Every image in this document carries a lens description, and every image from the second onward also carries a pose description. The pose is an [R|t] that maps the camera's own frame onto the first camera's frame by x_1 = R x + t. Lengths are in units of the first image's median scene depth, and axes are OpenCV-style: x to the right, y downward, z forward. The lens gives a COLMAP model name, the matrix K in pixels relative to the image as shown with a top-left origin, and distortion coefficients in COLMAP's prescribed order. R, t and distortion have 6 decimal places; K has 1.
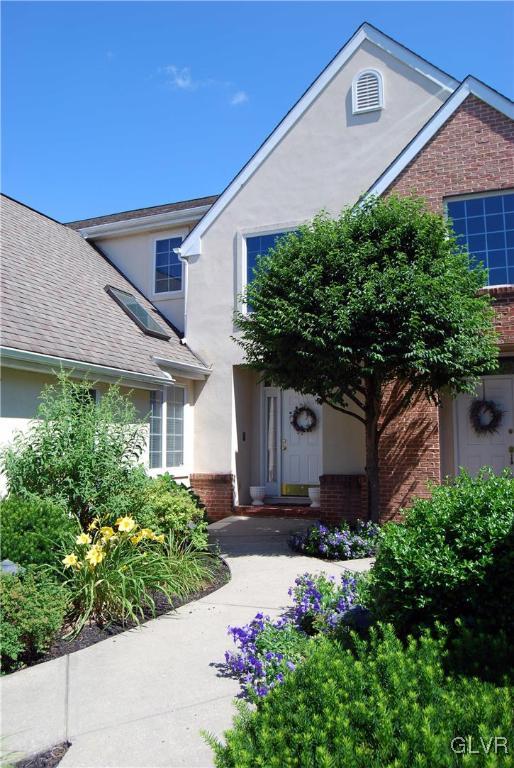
lens RADIAL K [[606.1, 0, 259.1], [0, 606.1, 386.4], [0, 0, 1]] dist [-0.073710, 0.015120]
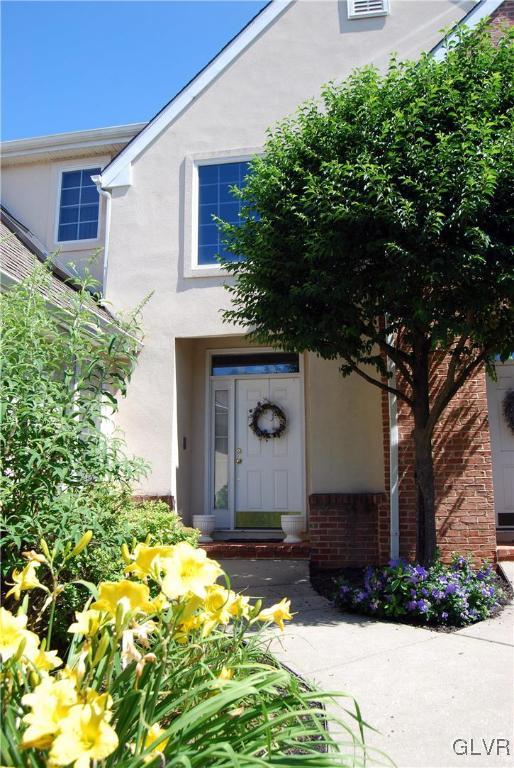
lens RADIAL K [[606.1, 0, 252.9], [0, 606.1, 381.6], [0, 0, 1]] dist [-0.073710, 0.015120]
pose [[0.975718, 0.034440, 0.216307, -0.105233], [-0.016645, 0.996364, -0.083558, 0.071252], [-0.218398, 0.077929, 0.972743, 0.308338]]
